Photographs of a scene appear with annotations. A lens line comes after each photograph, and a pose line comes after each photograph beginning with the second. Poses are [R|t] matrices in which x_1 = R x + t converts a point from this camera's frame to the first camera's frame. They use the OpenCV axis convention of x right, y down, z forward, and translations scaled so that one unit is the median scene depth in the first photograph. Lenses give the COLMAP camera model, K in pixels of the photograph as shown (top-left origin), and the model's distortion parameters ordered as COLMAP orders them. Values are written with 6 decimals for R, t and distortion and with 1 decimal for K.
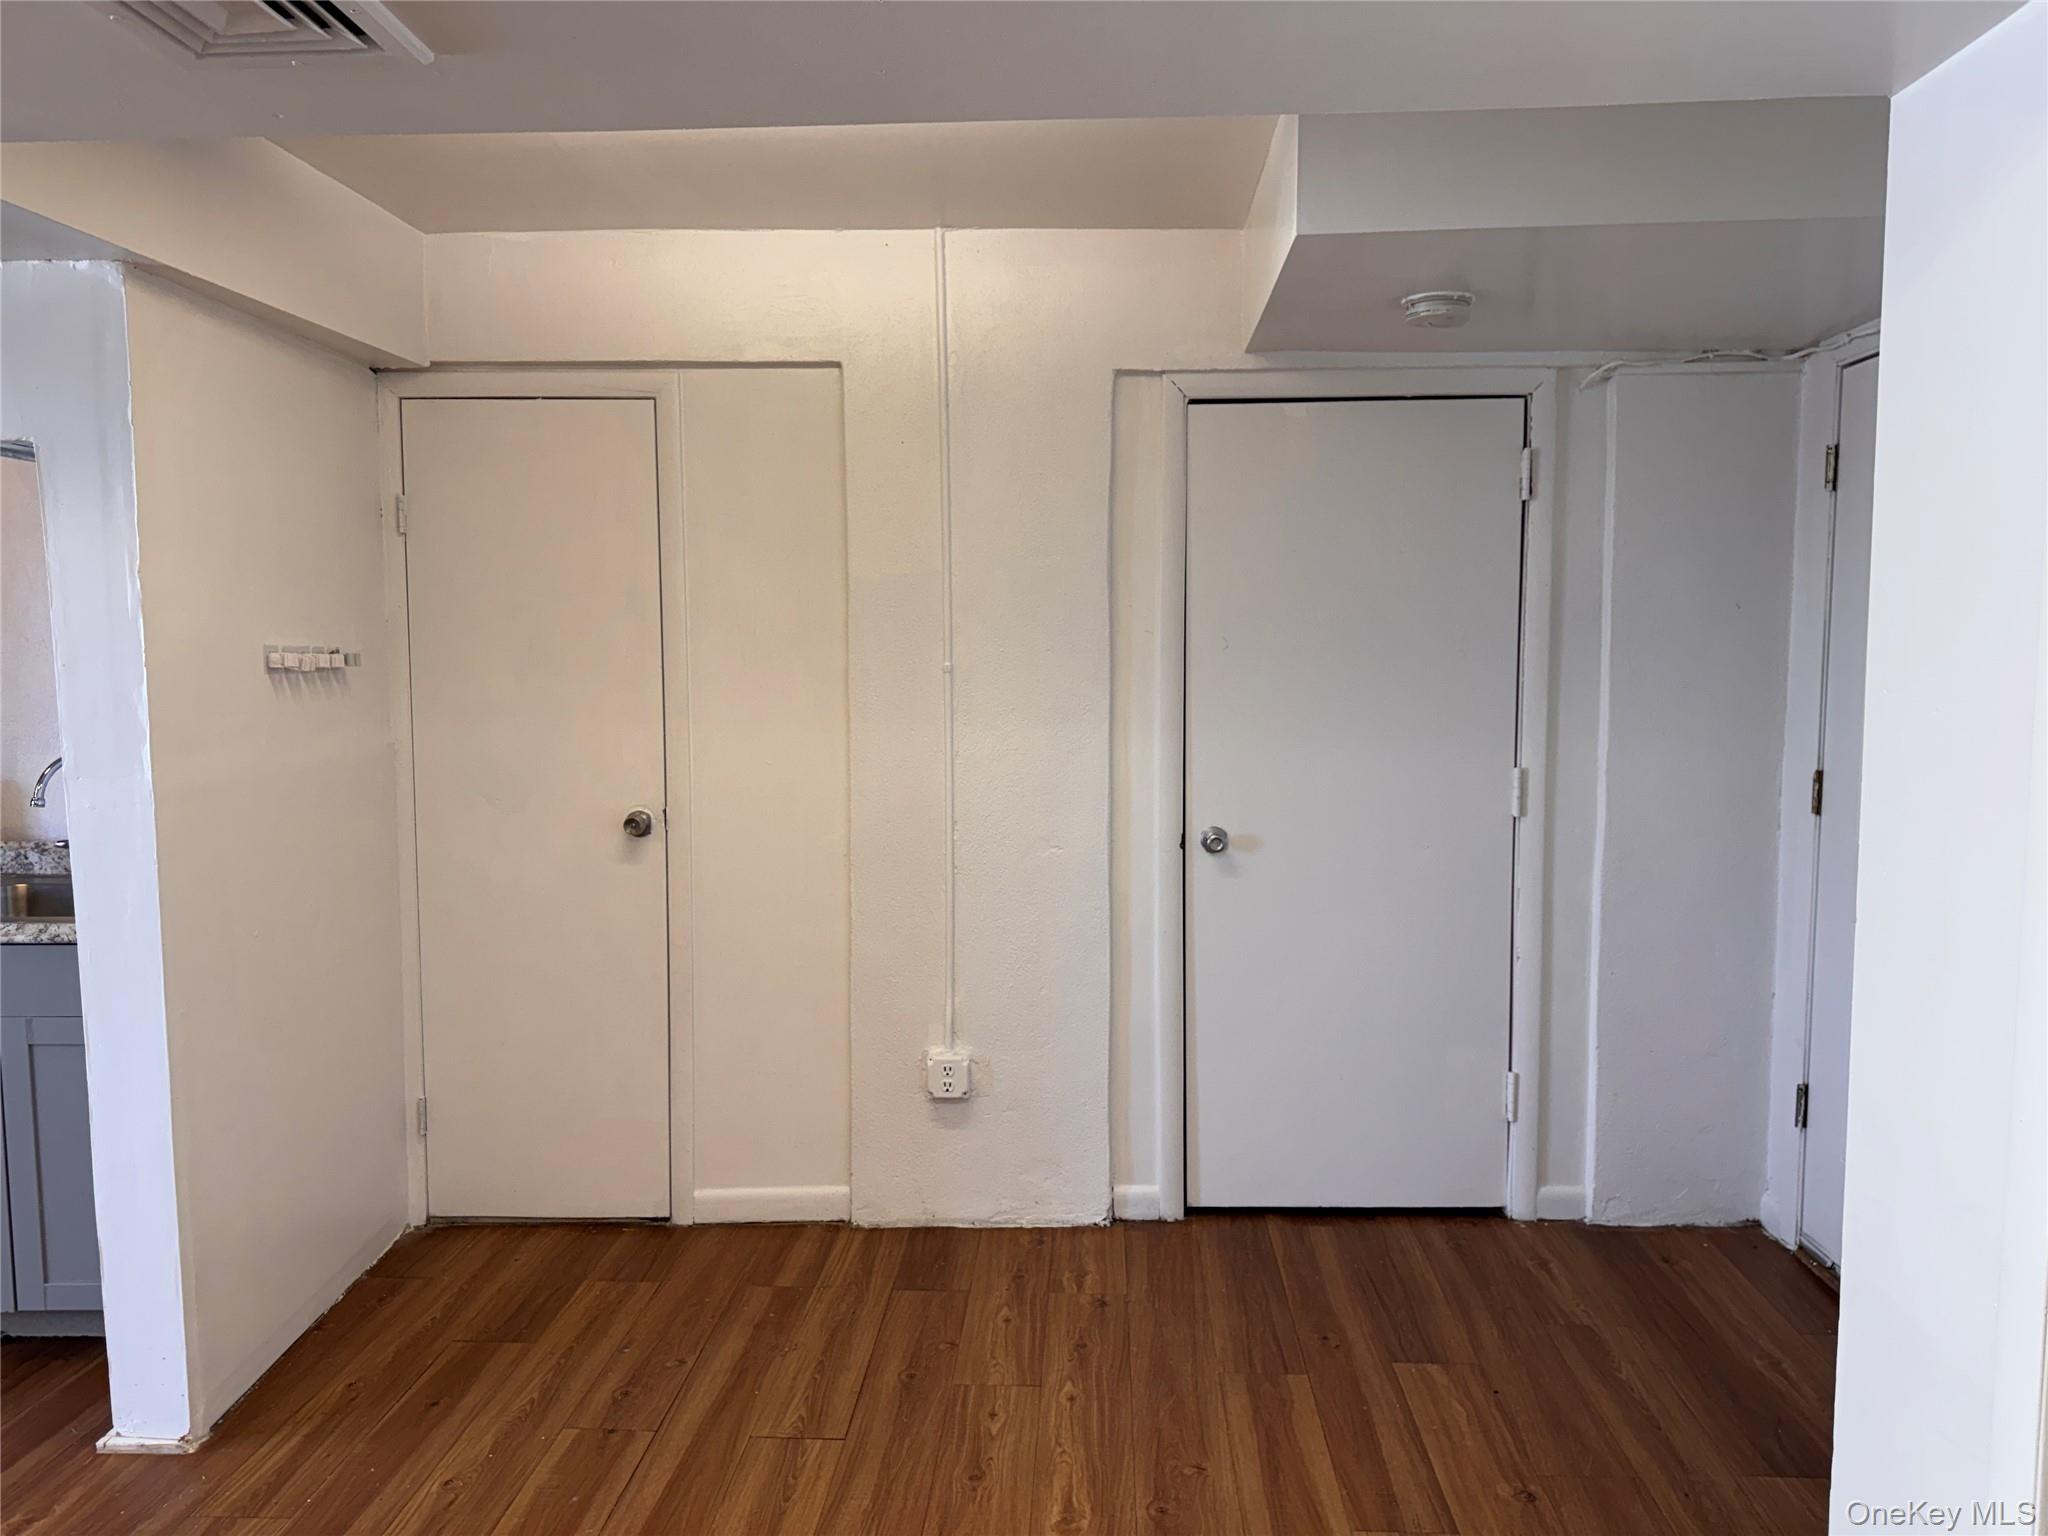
lens RADIAL K [[1445.7, 0, 1024.0], [0, 1445.7, 768.0], [0, 0, 1]] dist [0.083446, -0.067835]
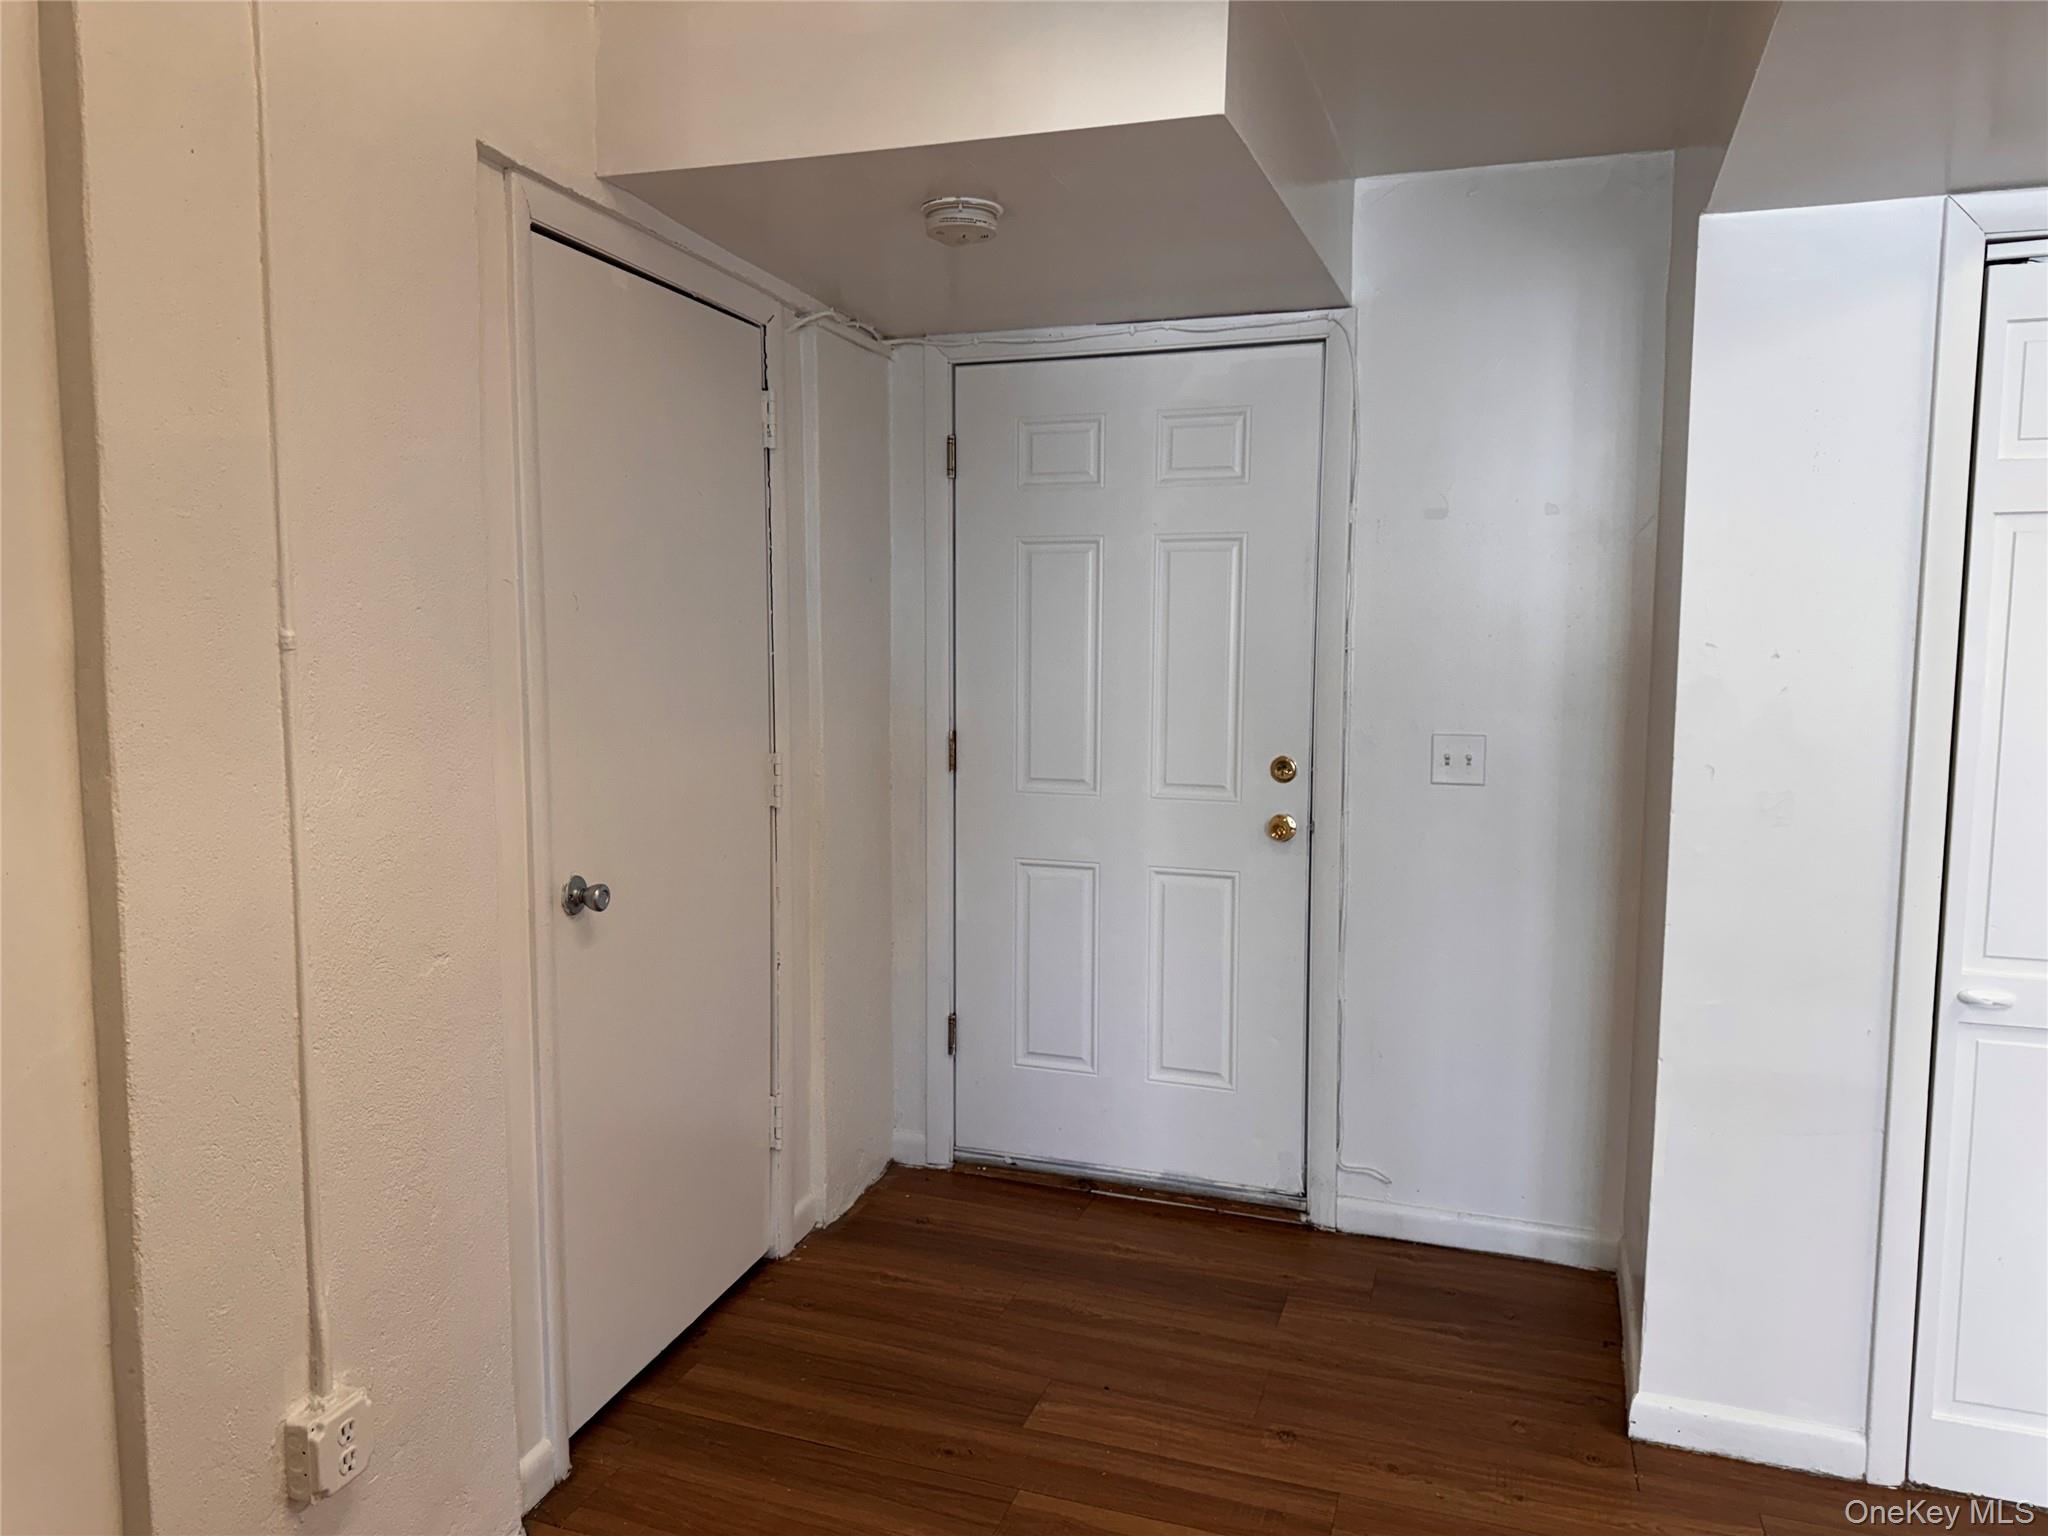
lens RADIAL K [[1454.4, 0, 1029.2], [0, 1454.4, 774.0], [0, 0, 1]] dist [0.088692, -0.137947]
pose [[0.272383, -0.094984, 0.957489, -0.496887], [0.069272, 0.994469, 0.078946, -0.049782], [-0.959692, 0.044824, 0.277456, 0.649210]]
